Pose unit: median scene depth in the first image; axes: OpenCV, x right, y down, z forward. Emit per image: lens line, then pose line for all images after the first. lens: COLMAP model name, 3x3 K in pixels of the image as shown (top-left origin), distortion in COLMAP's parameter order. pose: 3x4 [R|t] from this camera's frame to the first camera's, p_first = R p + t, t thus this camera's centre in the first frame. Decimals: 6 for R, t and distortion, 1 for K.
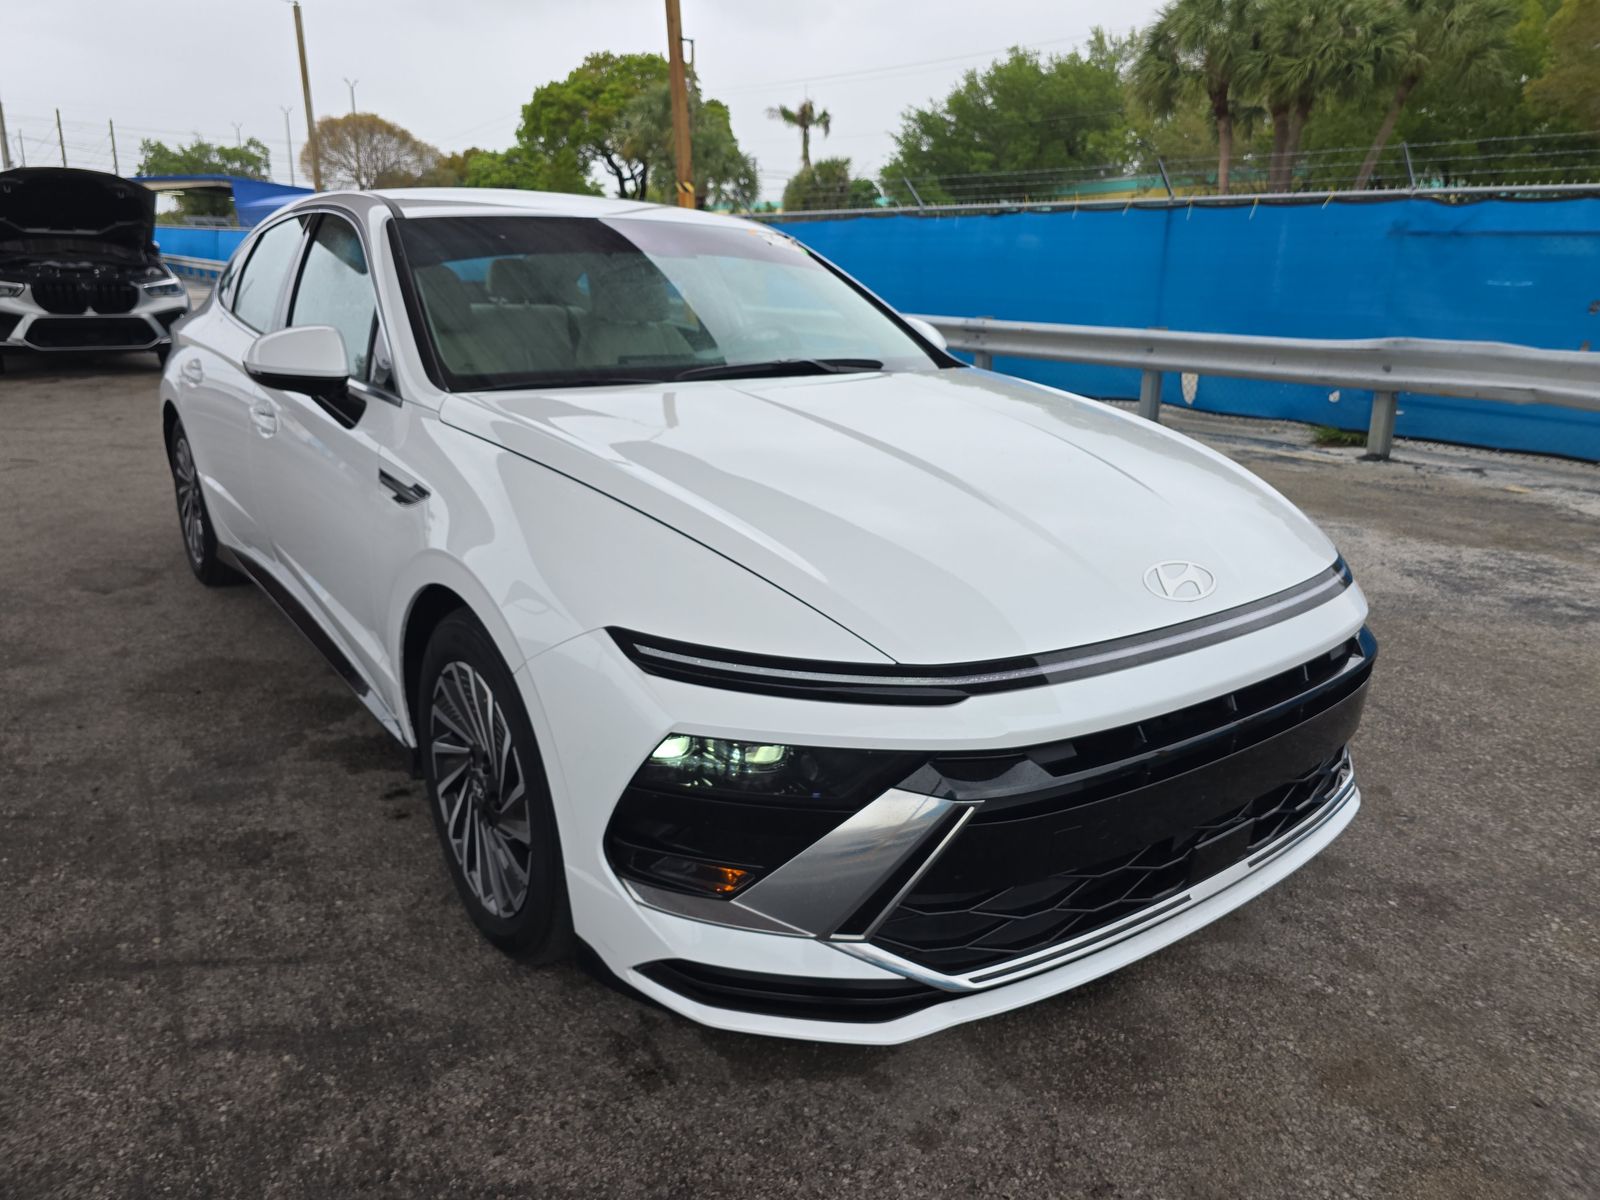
lens RADIAL K [[1143.7, 0, 800.0], [0, 1143.7, 600.0], [0, 0, 1]] dist [0.056829, -0.066887]
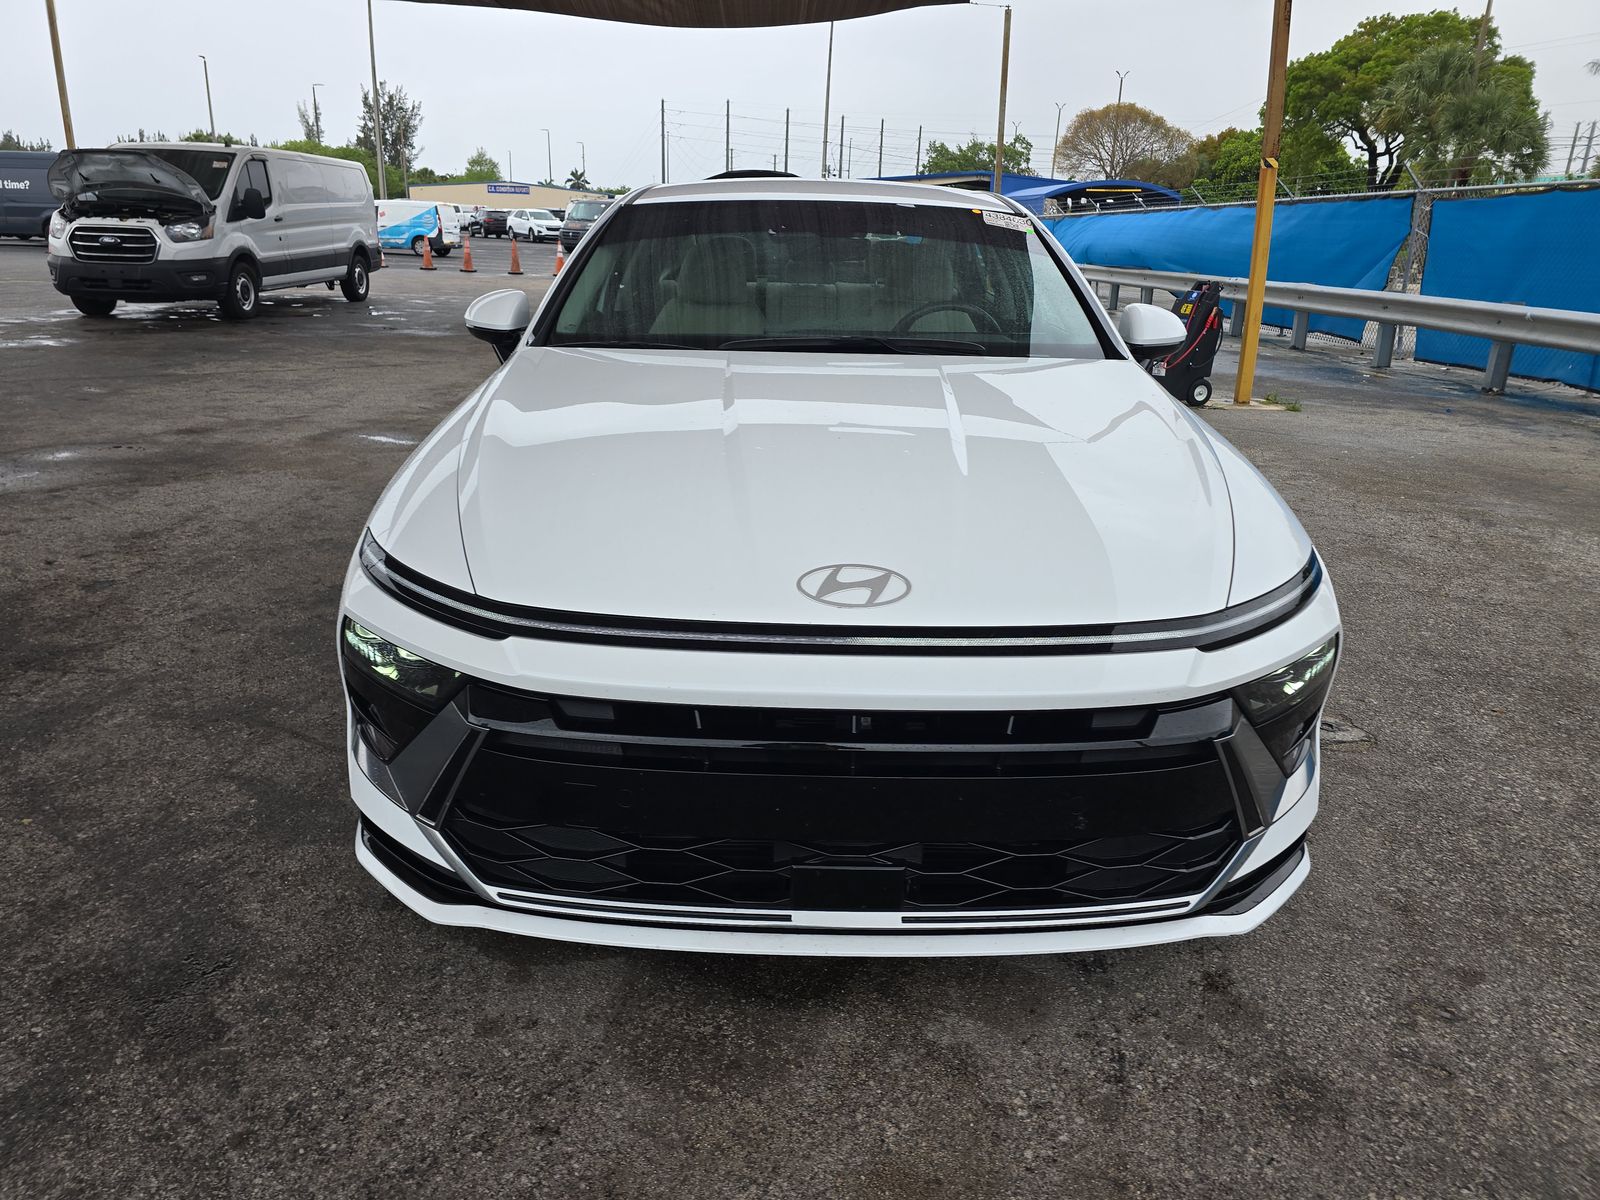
lens RADIAL K [[1143.7, 0, 800.0], [0, 1143.7, 600.0], [0, 0, 1]] dist [0.056829, -0.066887]
pose [[0.783775, 0.184533, -0.592995, 0.096185], [-0.178852, 0.981452, 0.069023, -0.006880], [0.594733, 0.051960, 0.802242, 0.027883]]
